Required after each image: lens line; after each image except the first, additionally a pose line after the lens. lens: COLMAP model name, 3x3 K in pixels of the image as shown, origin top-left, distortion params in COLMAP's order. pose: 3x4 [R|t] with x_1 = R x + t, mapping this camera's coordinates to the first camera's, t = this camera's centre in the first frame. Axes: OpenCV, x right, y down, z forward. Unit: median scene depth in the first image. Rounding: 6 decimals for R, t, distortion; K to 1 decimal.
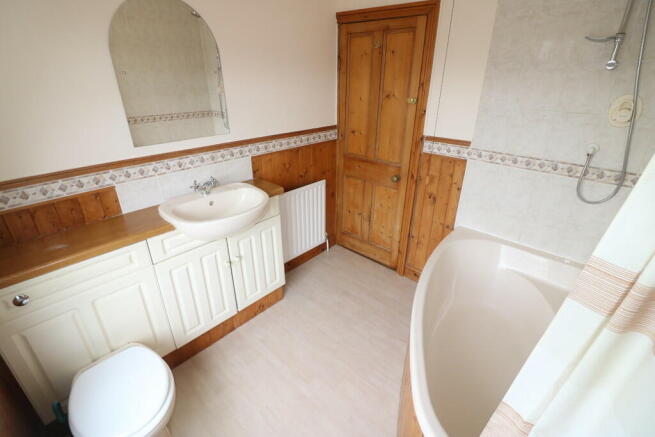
lens RADIAL K [[304.8, 0, 326.5], [0, 304.8, 215.7], [0, 0, 1]] dist [-0.008021, -0.007114]
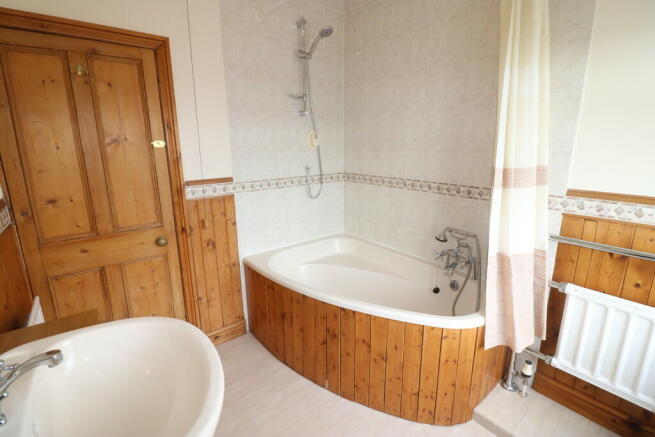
lens RADIAL K [[304.8, 0, 323.5], [0, 304.8, 214.0], [0, 0, 1]] dist [-0.008021, -0.007114]
pose [[0.142884, -0.229571, 0.962747, -0.497151], [0.424764, 0.892815, 0.149855, -0.141183], [-0.893957, 0.387529, 0.225082, 0.485519]]
